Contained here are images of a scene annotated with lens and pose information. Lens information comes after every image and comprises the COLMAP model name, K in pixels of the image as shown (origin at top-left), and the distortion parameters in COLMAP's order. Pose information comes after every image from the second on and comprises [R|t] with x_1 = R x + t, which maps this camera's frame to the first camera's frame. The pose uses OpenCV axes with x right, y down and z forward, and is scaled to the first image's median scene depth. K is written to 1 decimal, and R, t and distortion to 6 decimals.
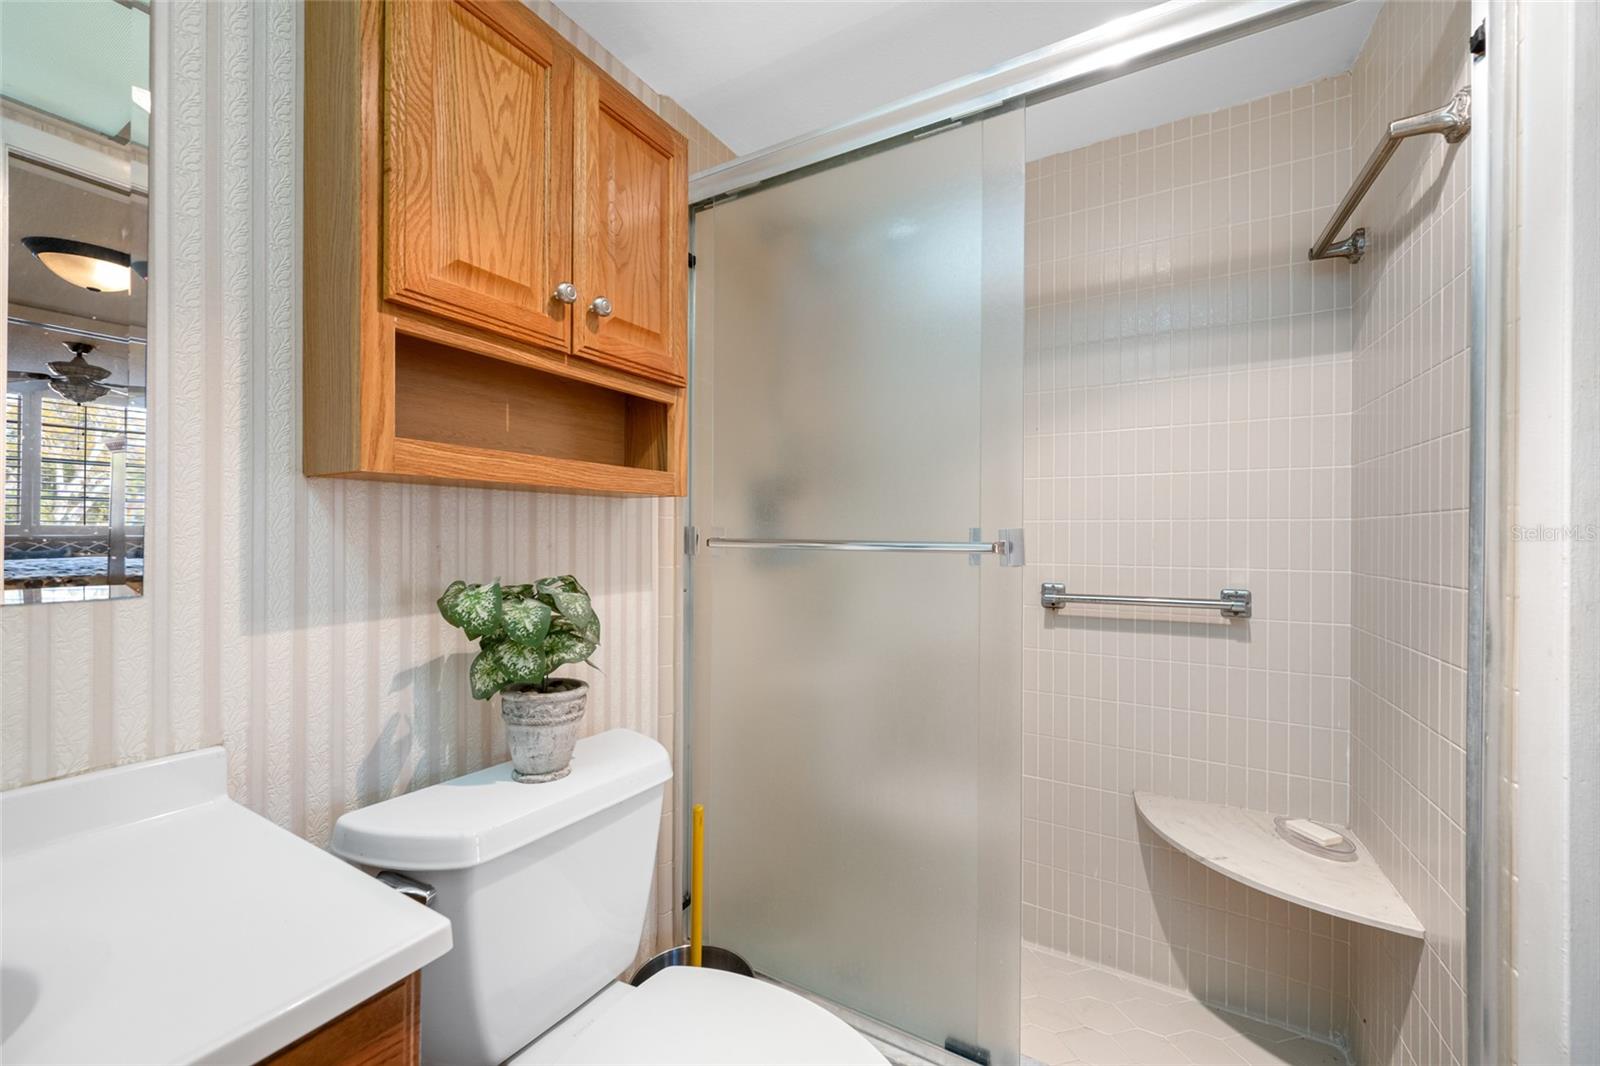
lens RADIAL K [[635.8, 0, 797.2], [0, 635.8, 534.4], [0, 0, 1]] dist [0.000352, 0.000151]
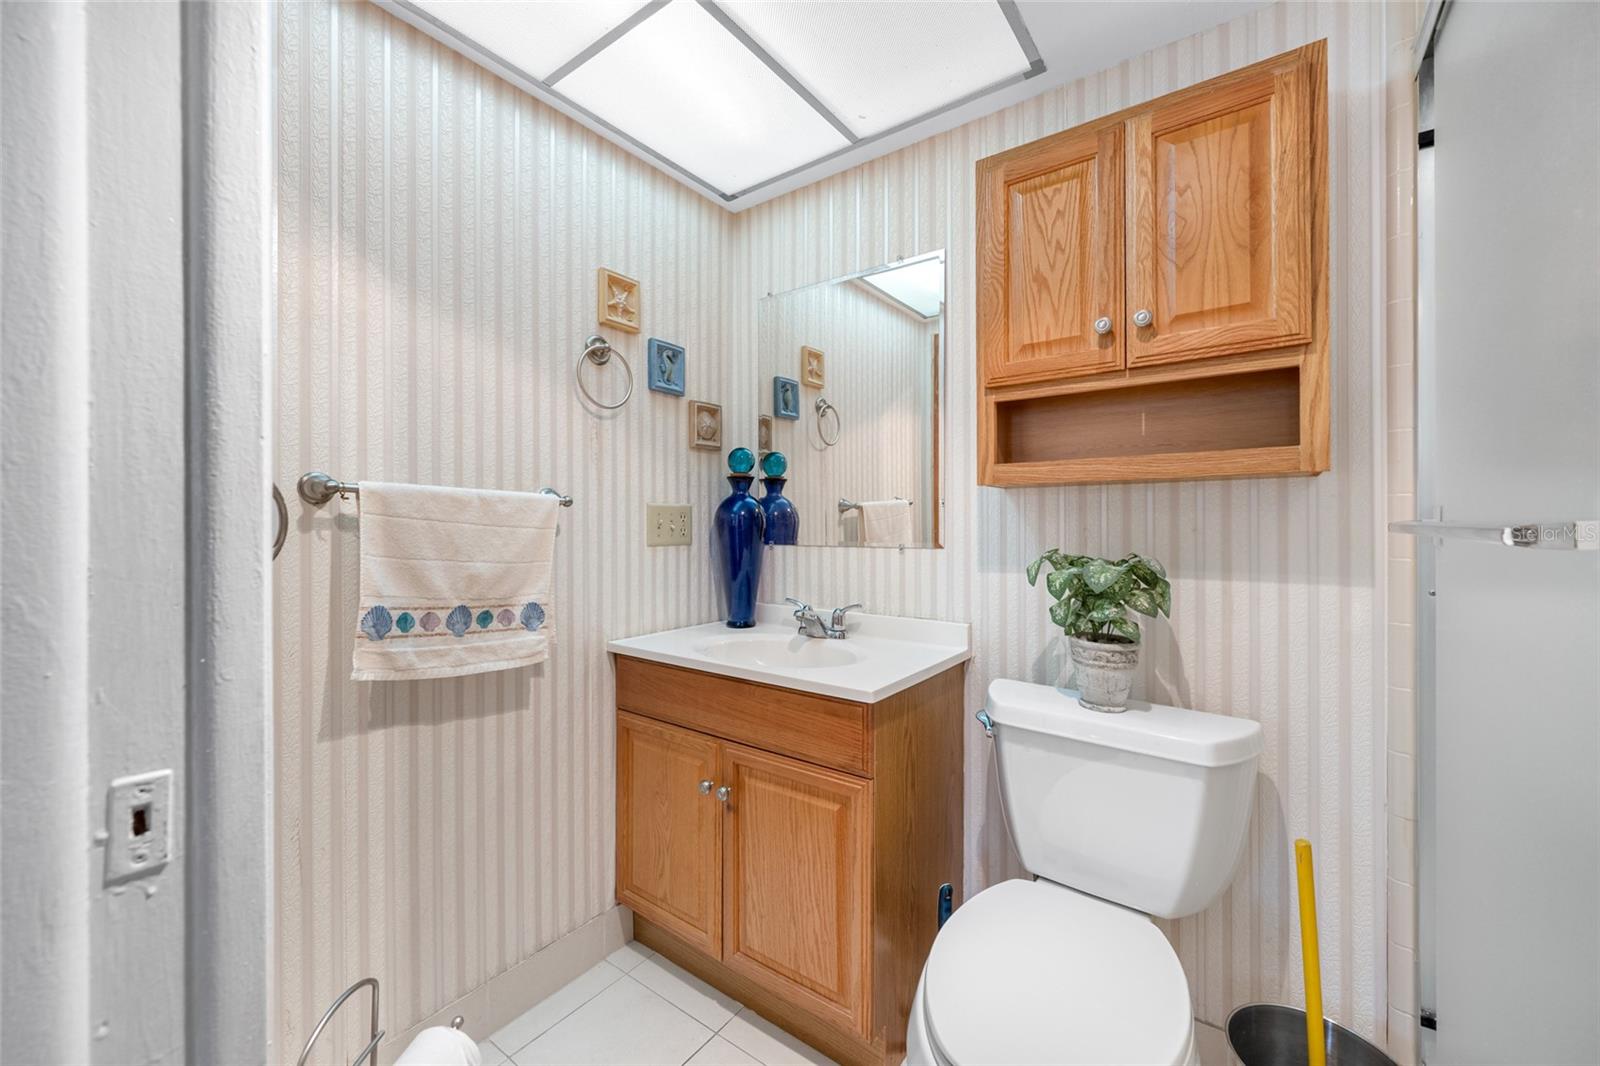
lens RADIAL K [[635.8, 0, 797.3], [0, 635.8, 522.2], [0, 0, 1]] dist [0.000352, 0.000151]
pose [[-0.107737, -0.007636, -0.994150, 0.979224], [0.004473, 0.999957, -0.008166, 0.014736], [0.994169, -0.005327, -0.107698, 0.553348]]
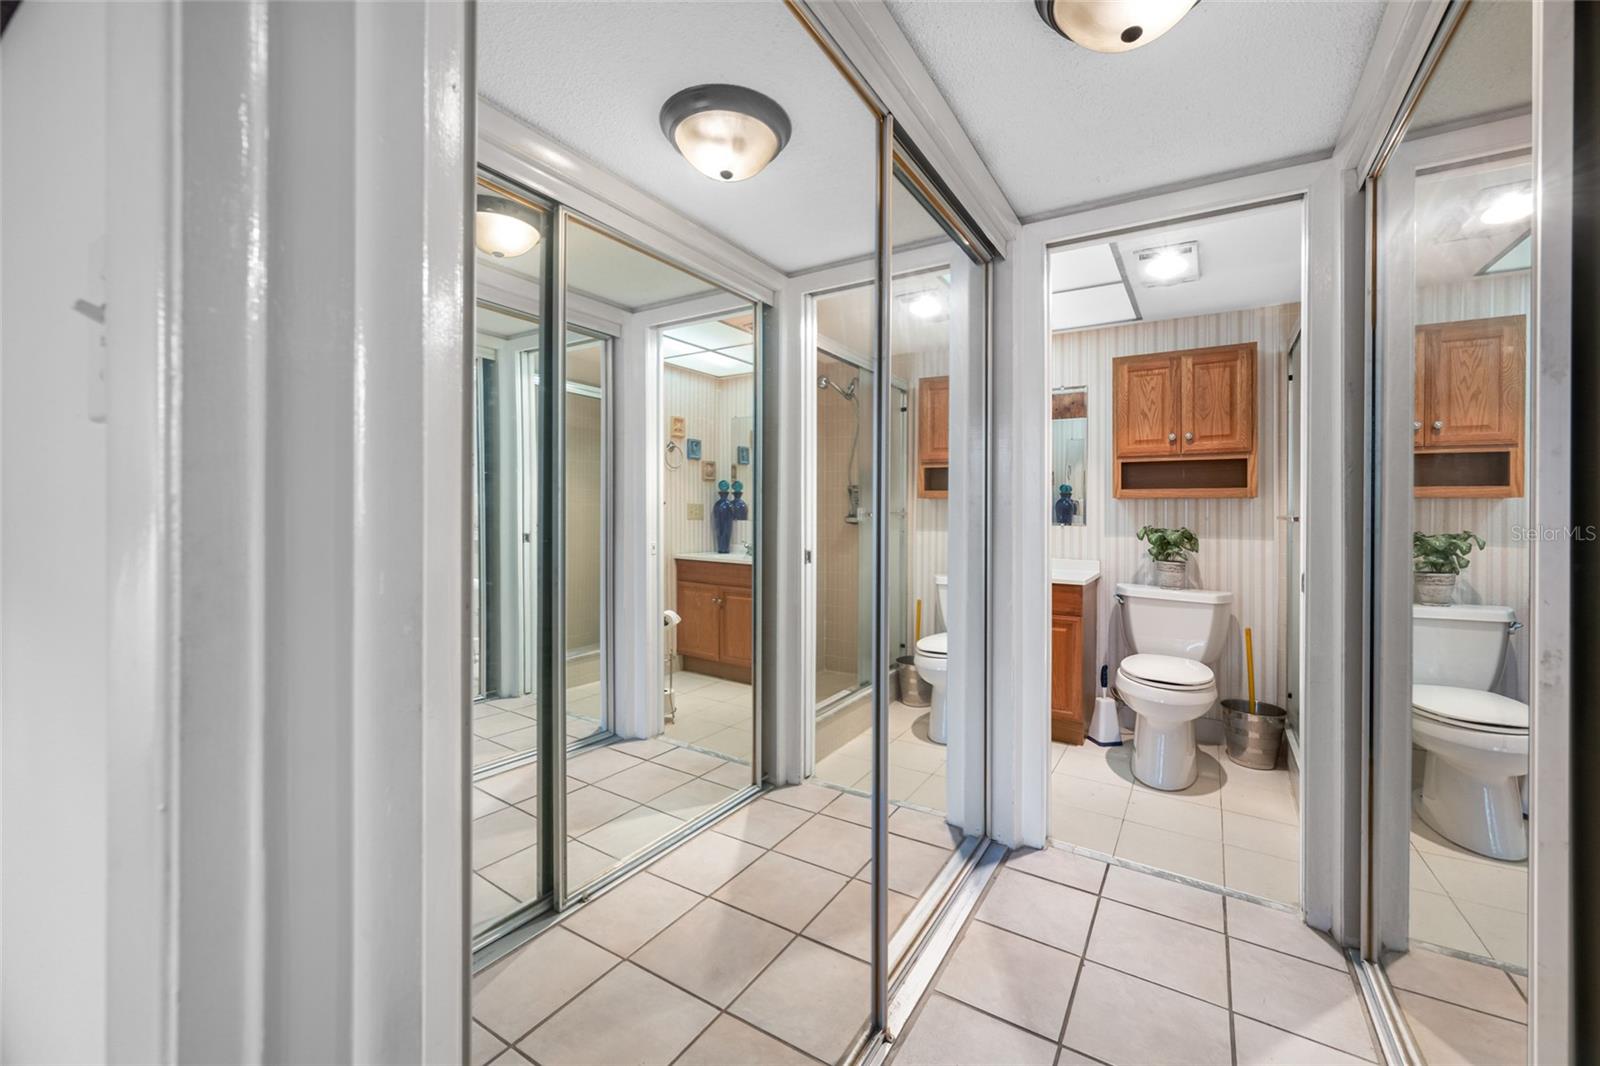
lens RADIAL K [[635.8, 0, 791.9], [0, 635.8, 504.2], [0, 0, 1]] dist [0.000352, 0.000151]
pose [[-0.056725, -0.013263, -0.998302, 3.009302], [-0.005361, 0.999901, -0.012980, 0.004375], [0.998375, 0.004615, -0.056791, -0.737033]]
